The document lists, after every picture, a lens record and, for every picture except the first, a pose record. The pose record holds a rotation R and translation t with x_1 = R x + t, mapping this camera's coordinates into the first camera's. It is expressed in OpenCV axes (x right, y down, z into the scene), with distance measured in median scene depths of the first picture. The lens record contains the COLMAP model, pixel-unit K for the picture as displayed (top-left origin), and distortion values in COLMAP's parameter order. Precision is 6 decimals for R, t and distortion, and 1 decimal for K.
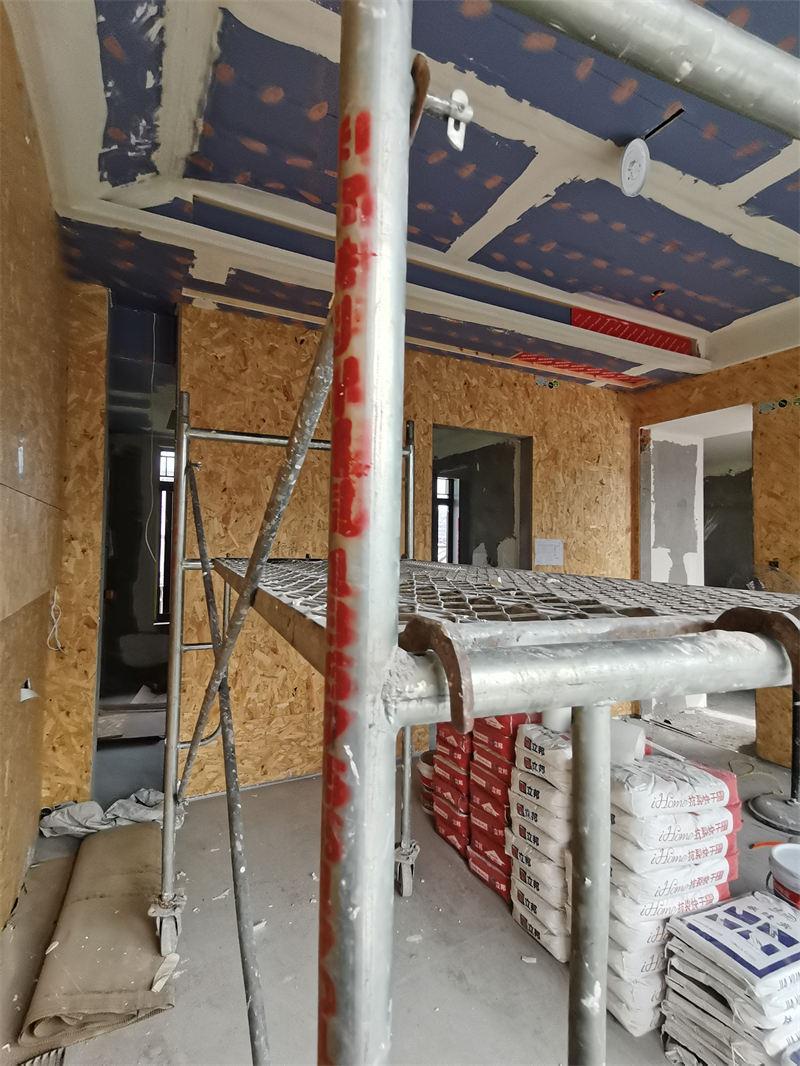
lens RADIAL K [[525.8, 0, 397.7], [0, 525.8, 524.7], [0, 0, 1]] dist [0.057277, -0.034365]
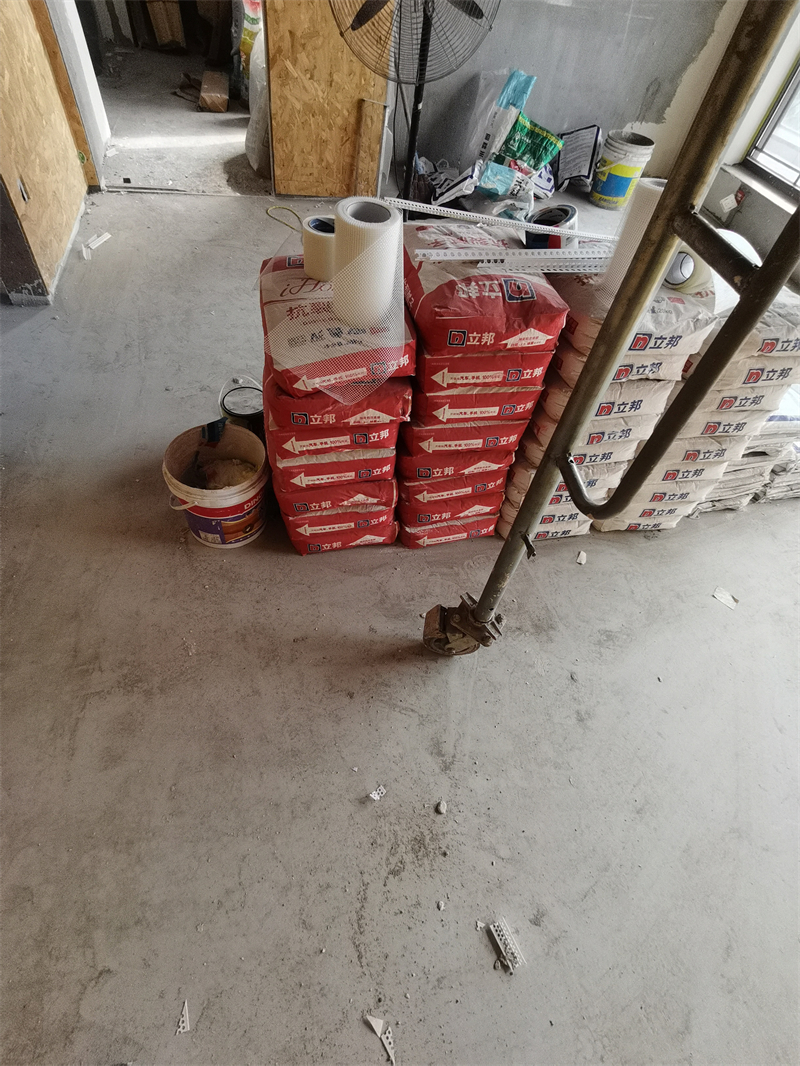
lens RADIAL K [[525.8, 0, 397.7], [0, 525.8, 524.7], [0, 0, 1]] dist [0.057277, -0.034365]
pose [[0.257886, -0.743865, 0.616571, -0.171811], [-0.136277, 0.603772, 0.785422, 0.072059], [-0.956516, -0.286574, 0.054333, 0.660226]]
